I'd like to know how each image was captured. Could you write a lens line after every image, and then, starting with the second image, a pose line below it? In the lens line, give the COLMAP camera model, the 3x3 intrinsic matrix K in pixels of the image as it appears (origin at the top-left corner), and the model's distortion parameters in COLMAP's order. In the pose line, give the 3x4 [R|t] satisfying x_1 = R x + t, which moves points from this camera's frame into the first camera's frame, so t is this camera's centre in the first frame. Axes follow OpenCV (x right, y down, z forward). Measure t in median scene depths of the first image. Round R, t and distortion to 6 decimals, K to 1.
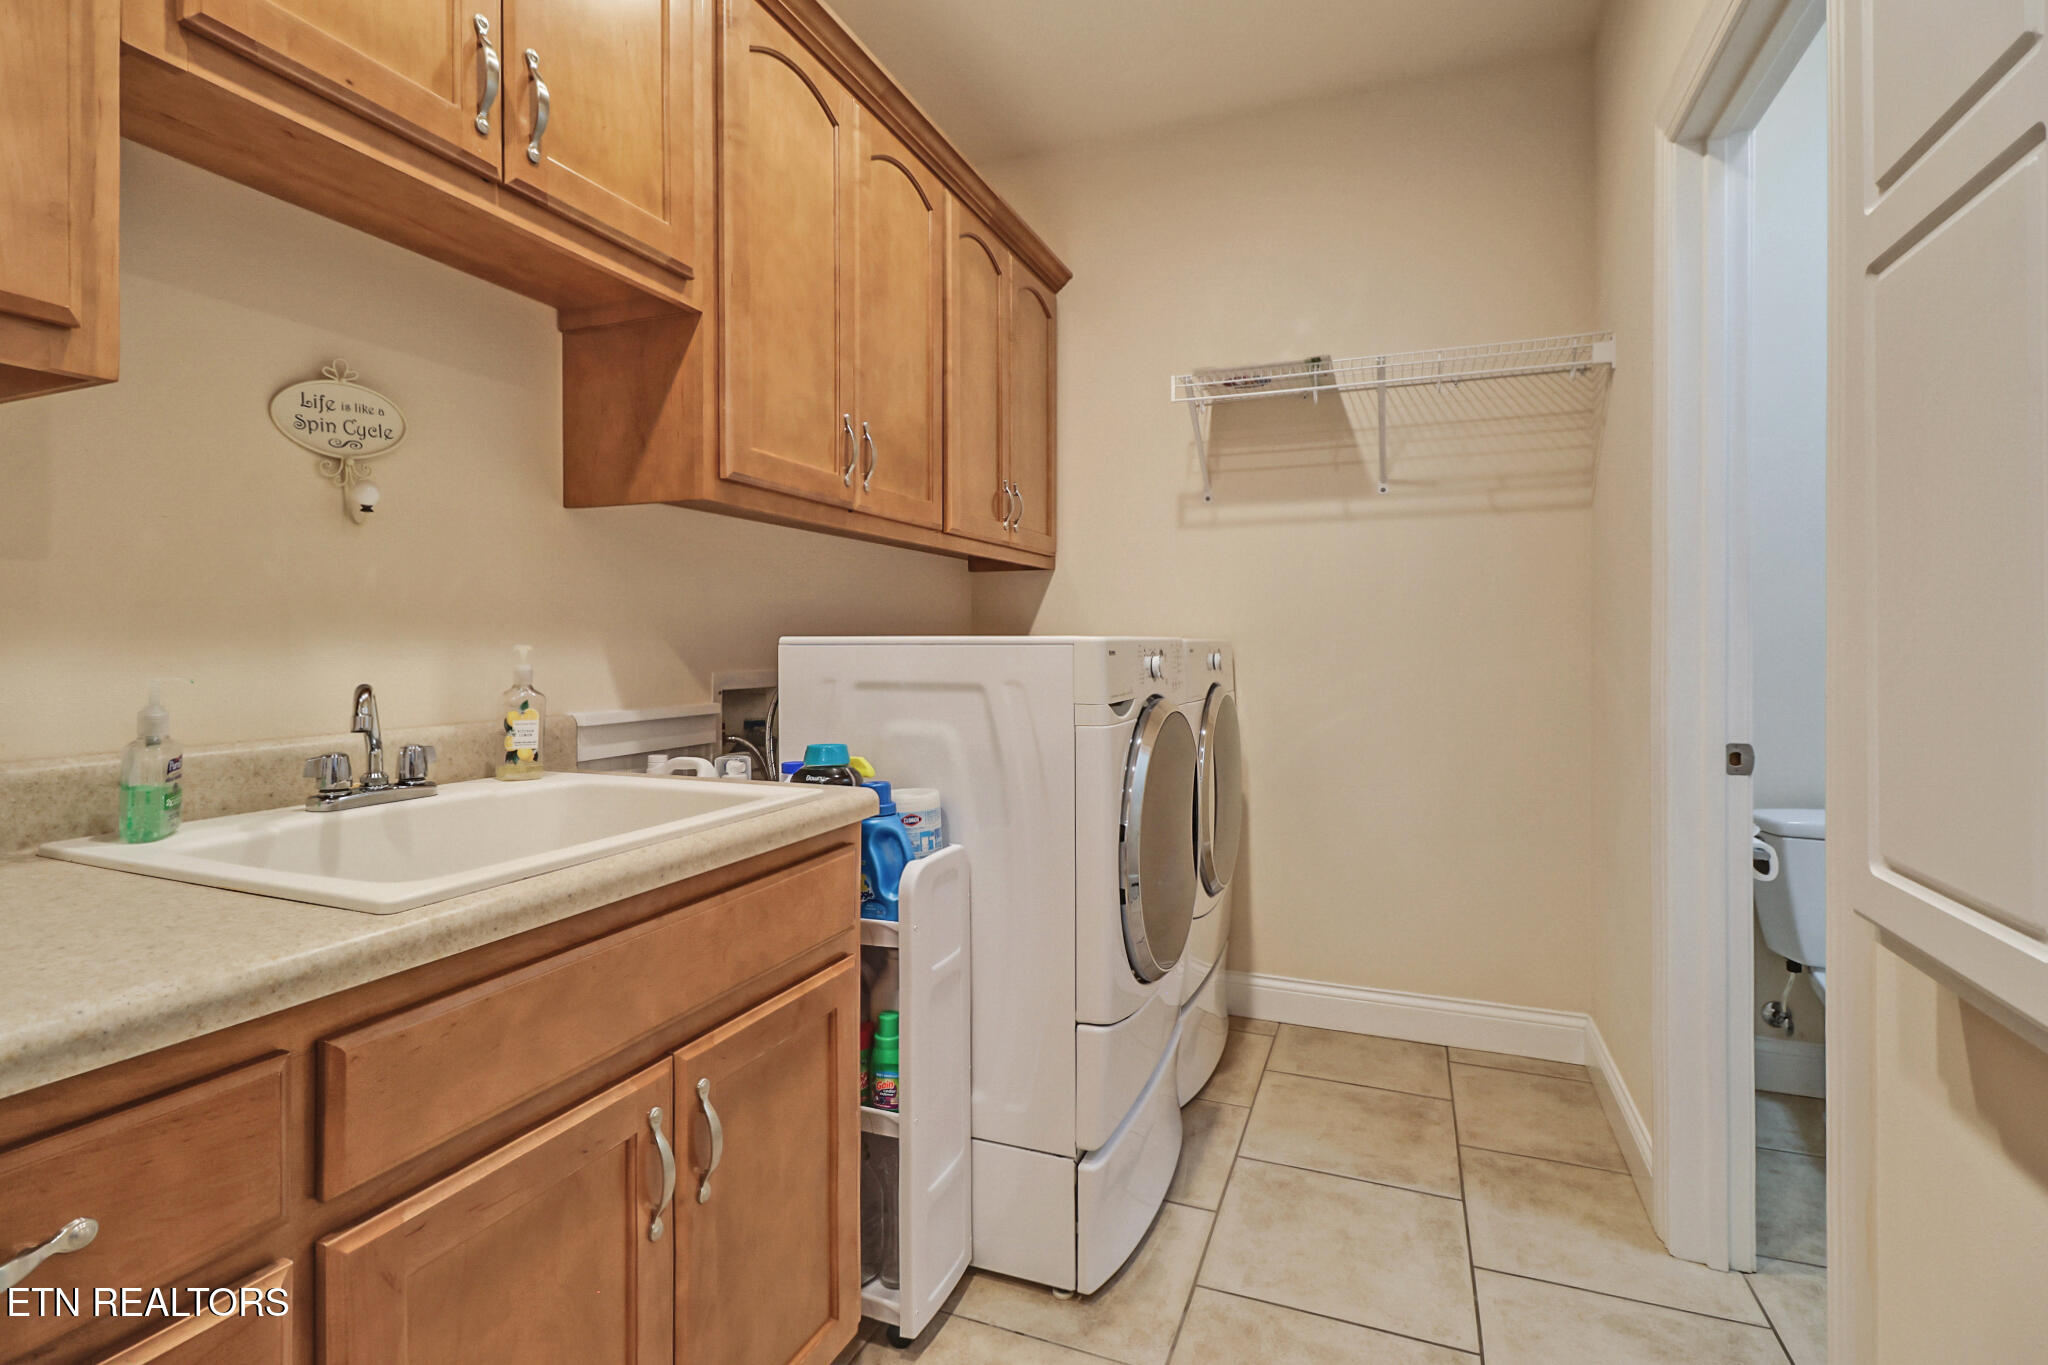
lens RADIAL K [[953.1, 0, 1034.5], [0, 953.1, 638.7], [0, 0, 1]] dist [0.002130, -0.000318]
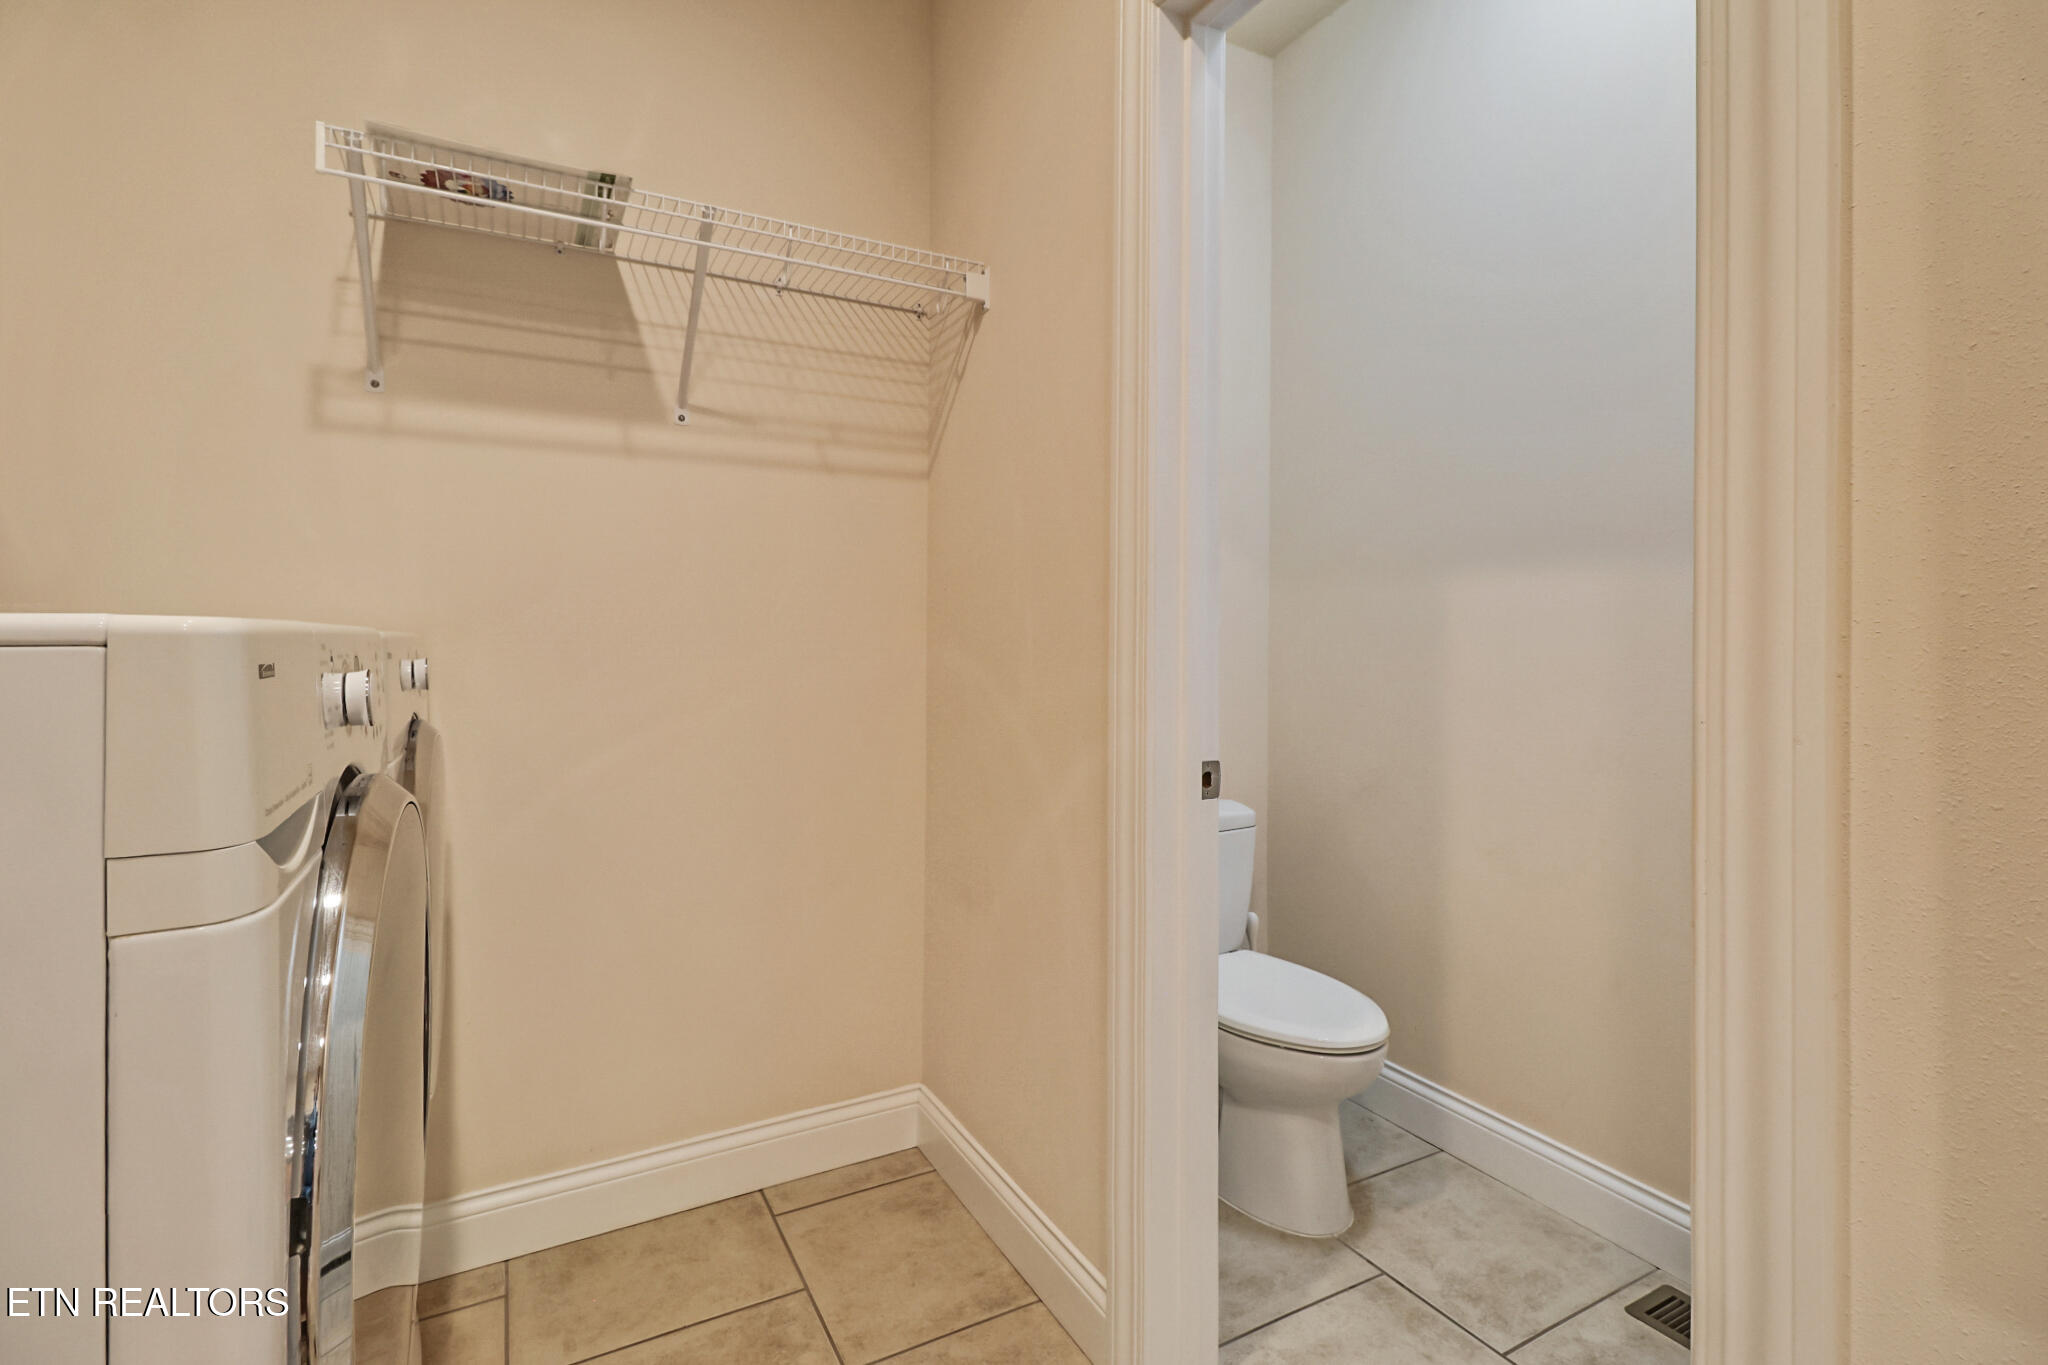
lens RADIAL K [[953.1, 0, 1036.4], [0, 953.1, 633.7], [0, 0, 1]] dist [0.002130, -0.000318]
pose [[0.638966, 0.005516, 0.769215, 0.000446], [-0.002308, 0.999984, -0.005254, 0.002456], [-0.769232, 0.001582, 0.638968, 0.375501]]
